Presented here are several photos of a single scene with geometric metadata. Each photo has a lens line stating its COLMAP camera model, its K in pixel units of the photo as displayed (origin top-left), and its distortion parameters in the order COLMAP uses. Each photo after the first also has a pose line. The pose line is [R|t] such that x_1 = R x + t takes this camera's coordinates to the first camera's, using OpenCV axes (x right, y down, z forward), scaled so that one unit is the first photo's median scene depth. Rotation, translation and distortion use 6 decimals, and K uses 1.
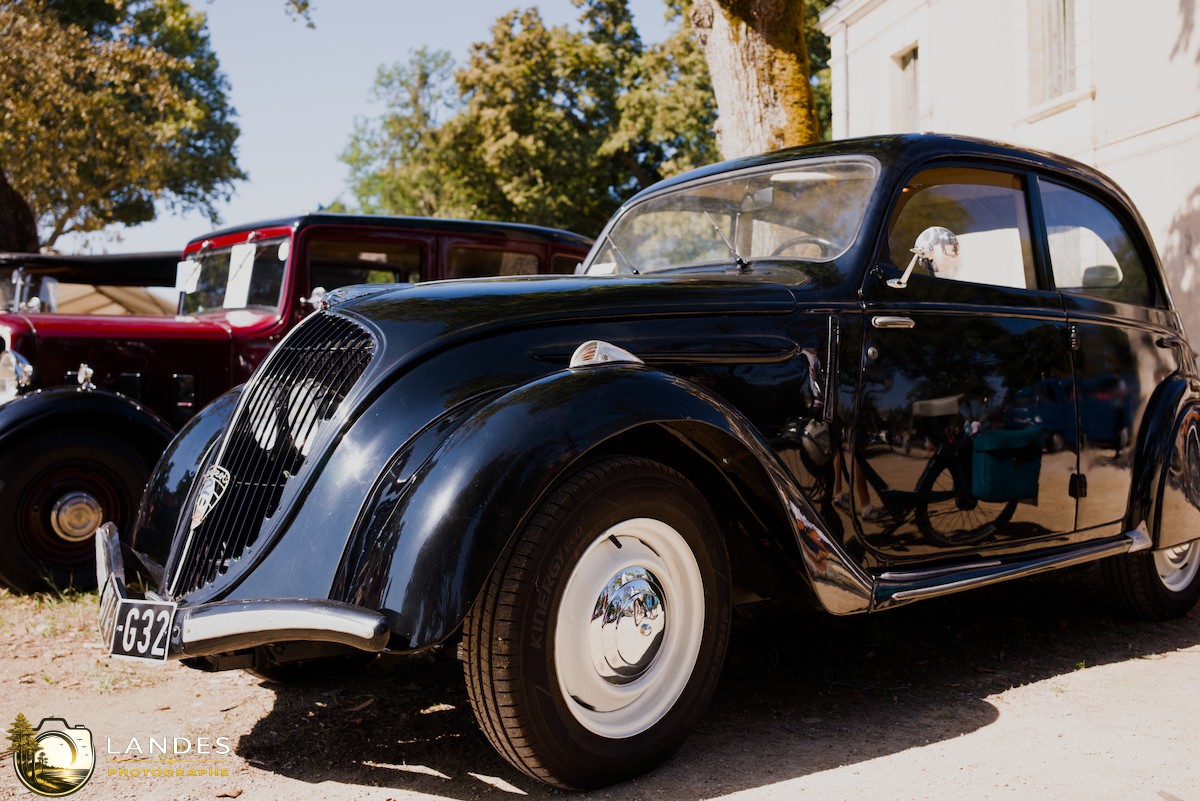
lens RADIAL K [[1181.1, 0, 600.0], [0, 1181.1, 400.5], [0, 0, 1]] dist [-0.054462, 0.030614]
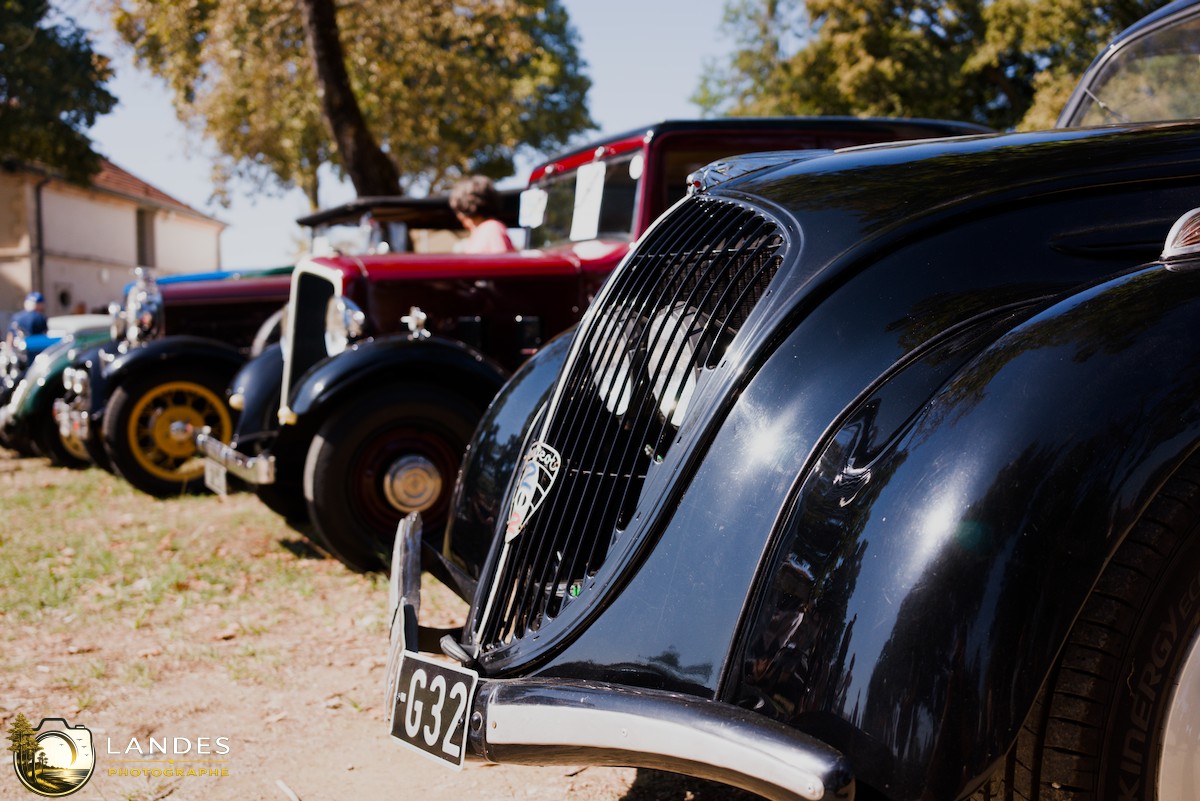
lens RADIAL K [[1181.1, 0, 600.0], [0, 1181.1, 400.5], [0, 0, 1]] dist [-0.054462, 0.030614]
pose [[0.955521, -0.013981, -0.294592, -0.036945], [0.028329, 0.998608, 0.044492, 0.001589], [0.293560, -0.050858, 0.954587, 0.138697]]
